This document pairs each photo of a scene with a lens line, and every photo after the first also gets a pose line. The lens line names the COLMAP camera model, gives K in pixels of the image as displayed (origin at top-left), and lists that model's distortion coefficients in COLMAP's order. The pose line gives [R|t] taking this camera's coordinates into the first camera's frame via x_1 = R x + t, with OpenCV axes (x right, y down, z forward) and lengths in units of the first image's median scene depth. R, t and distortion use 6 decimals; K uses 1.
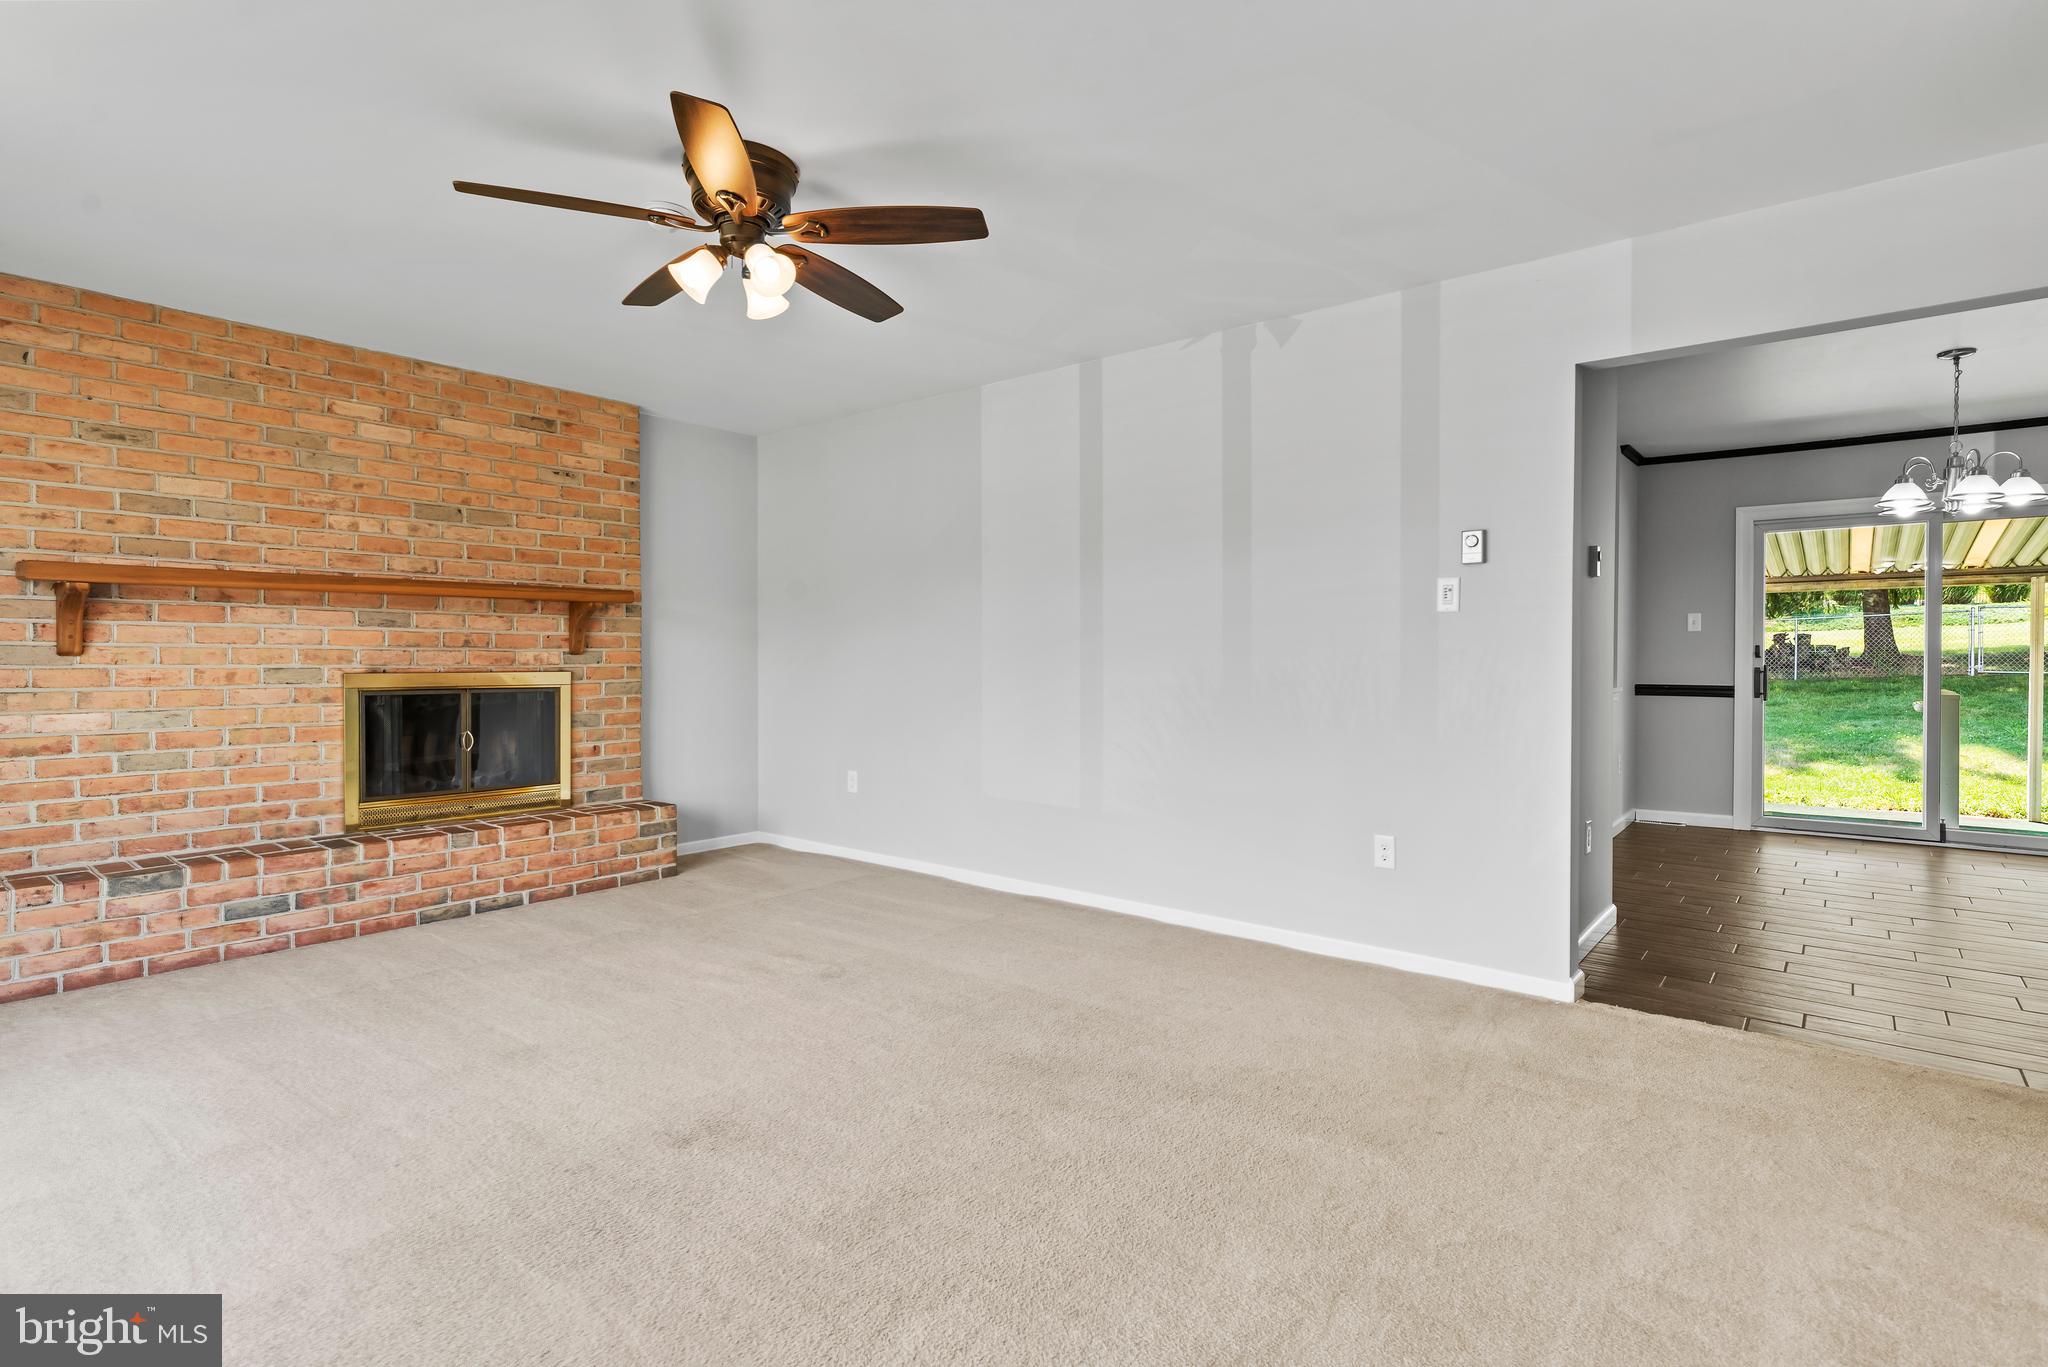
lens RADIAL K [[992.9, 0, 1050.1], [0, 992.9, 670.0], [0, 0, 1]] dist [-0.002104, 0.001202]
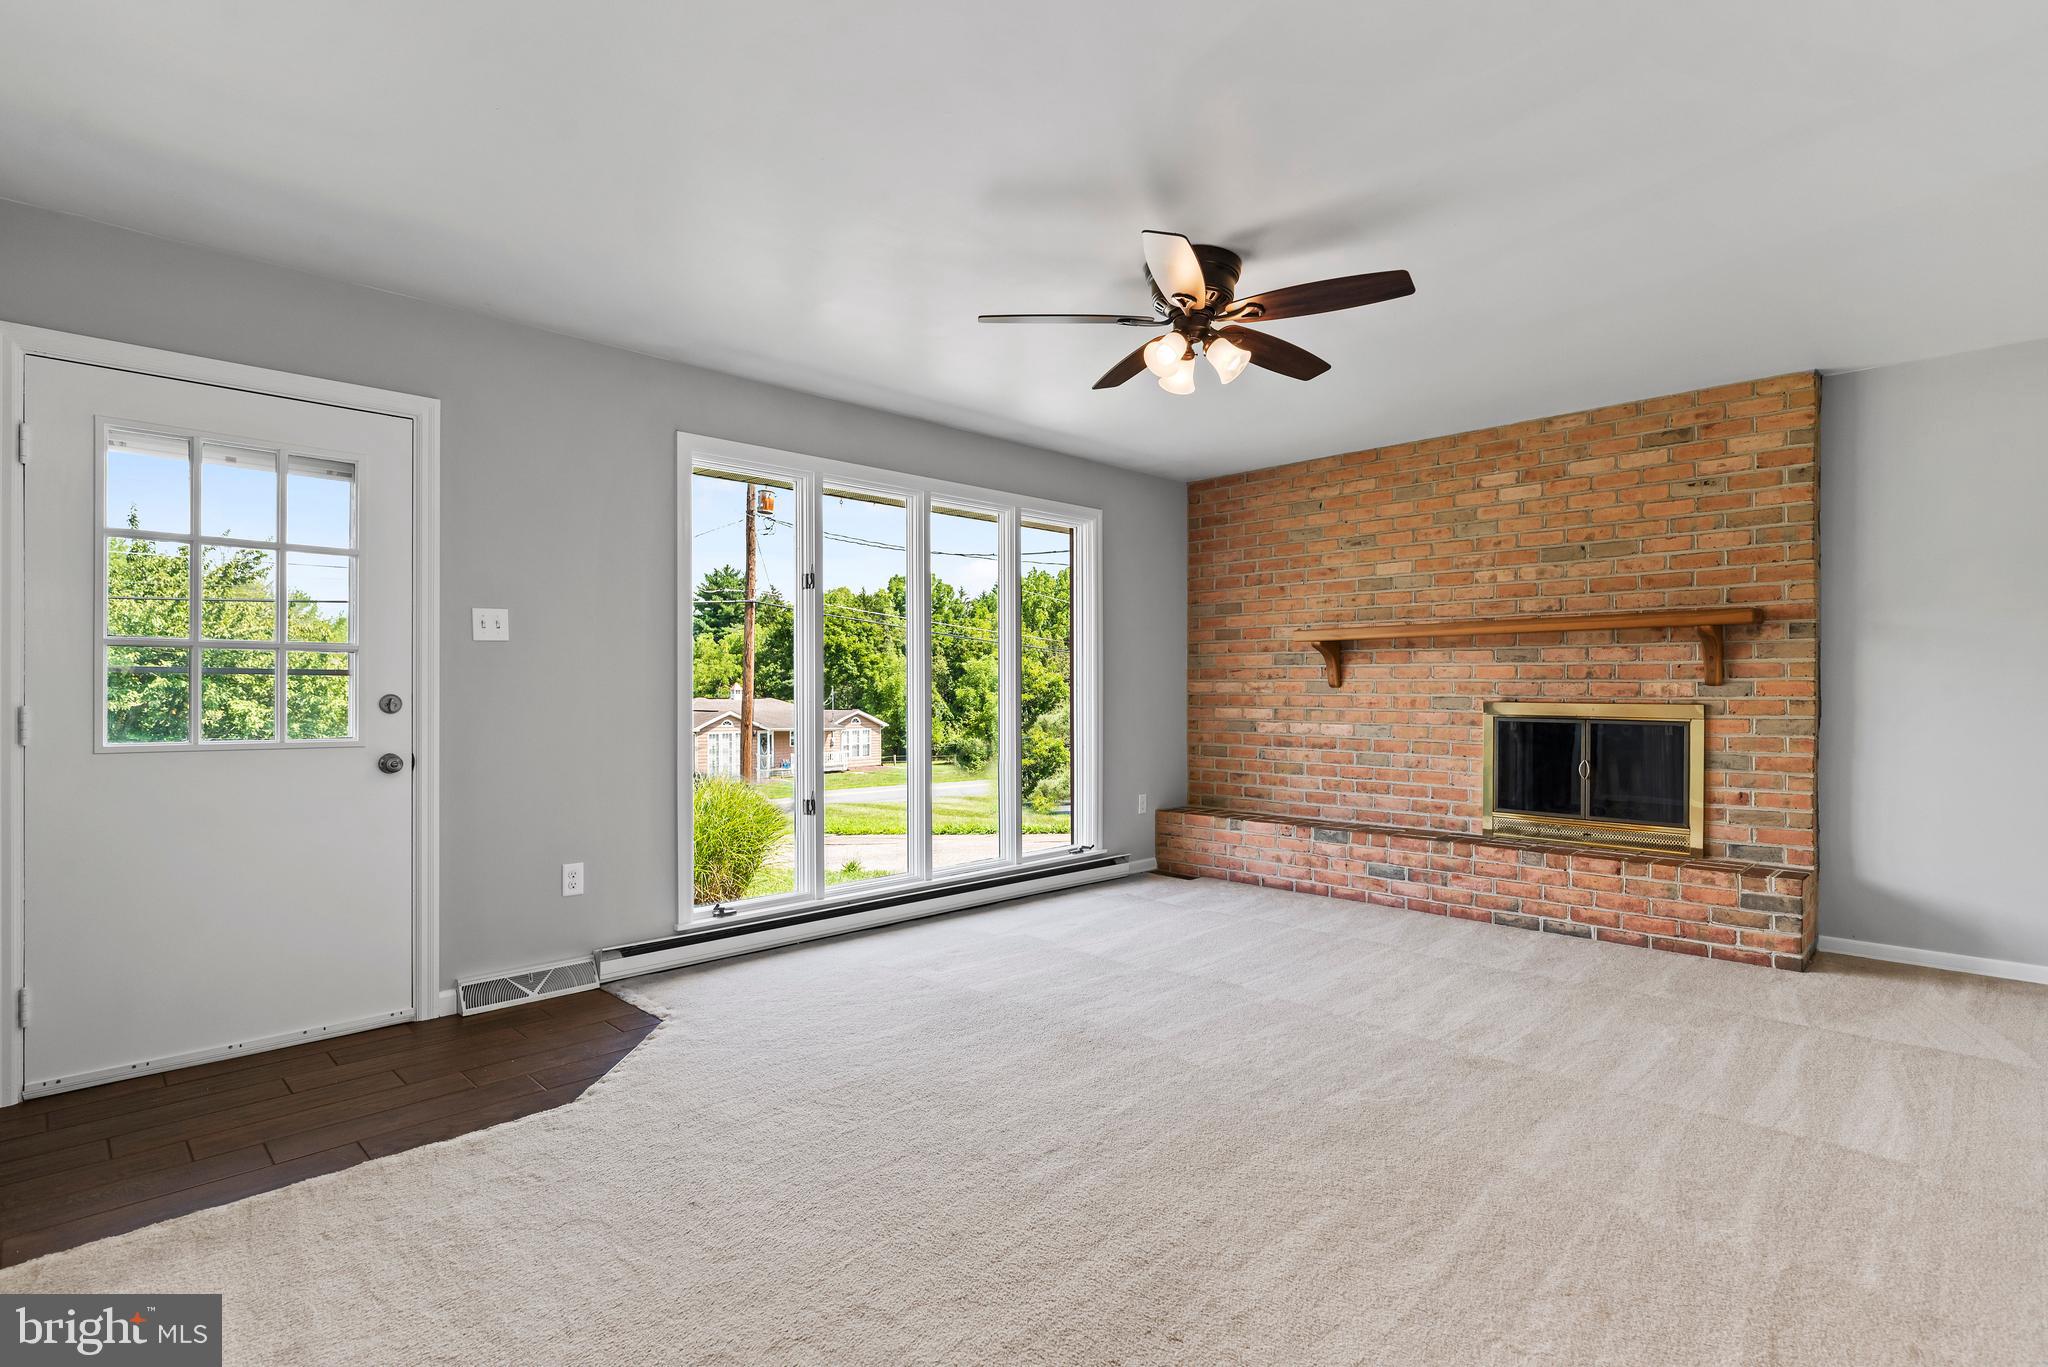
lens RADIAL K [[992.9, 0, 1042.7], [0, 992.9, 693.1], [0, 0, 1]] dist [-0.002104, 0.001202]
pose [[-0.103834, 0.002556, -0.994591, 0.528824], [-0.015165, 0.999876, 0.004153, -0.004012], [0.994479, 0.015514, -0.103782, 0.579842]]
